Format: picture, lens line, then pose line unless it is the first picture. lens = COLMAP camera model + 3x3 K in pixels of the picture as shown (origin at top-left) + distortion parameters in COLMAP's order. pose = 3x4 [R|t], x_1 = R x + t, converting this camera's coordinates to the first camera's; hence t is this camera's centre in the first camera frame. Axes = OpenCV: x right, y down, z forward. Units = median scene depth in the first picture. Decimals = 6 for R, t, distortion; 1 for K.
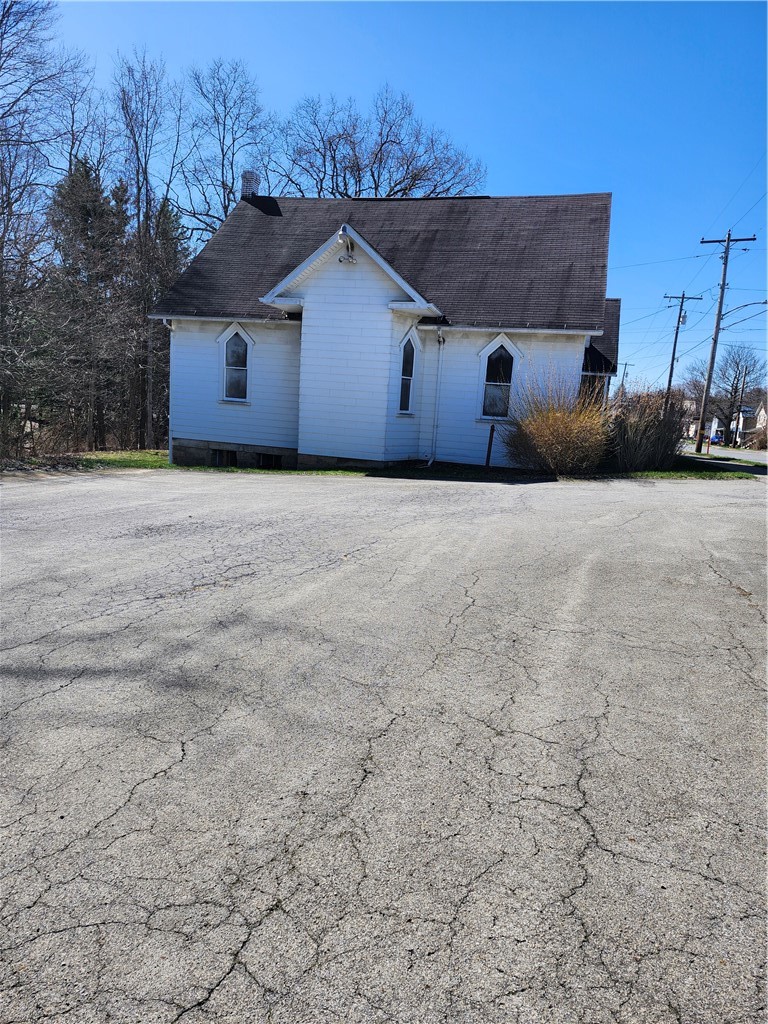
lens RADIAL K [[743.0, 0, 357.2], [0, 743.0, 522.6], [0, 0, 1]] dist [0.157706, -0.221293]
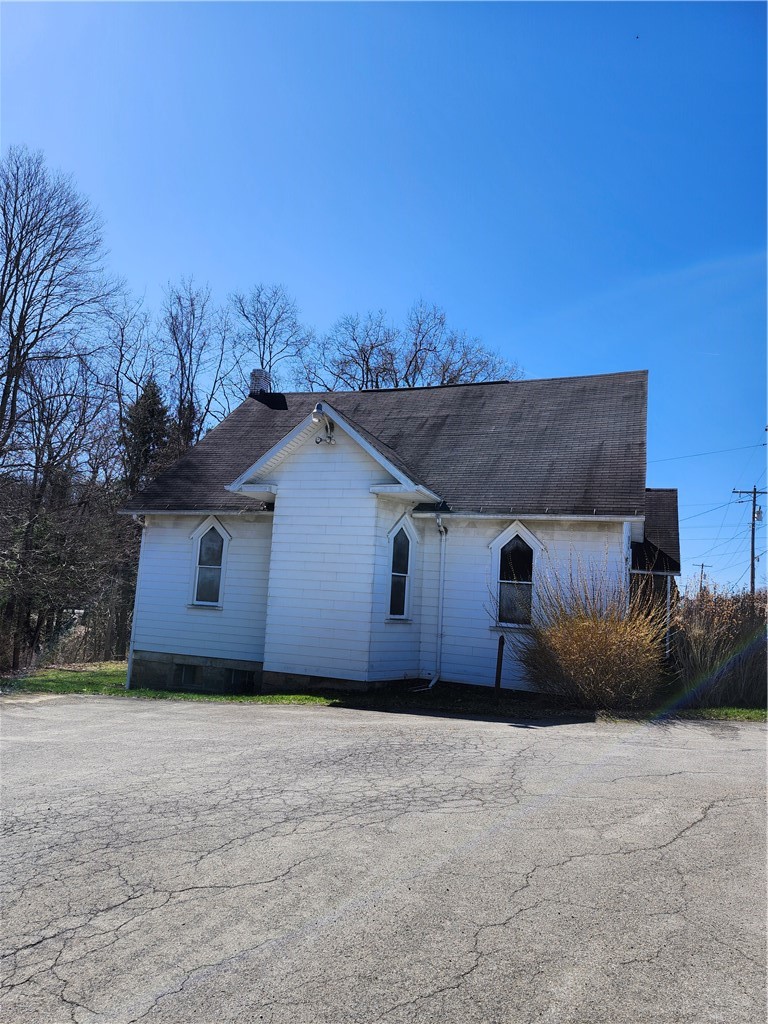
lens RADIAL K [[743.0, 0, 357.2], [0, 743.0, 522.6], [0, 0, 1]] dist [0.157706, -0.221293]
pose [[0.995258, -0.015526, -0.096019, 0.089930], [-0.010450, 0.964396, -0.264257, -0.032887], [0.096703, 0.264008, 0.959661, 0.194999]]
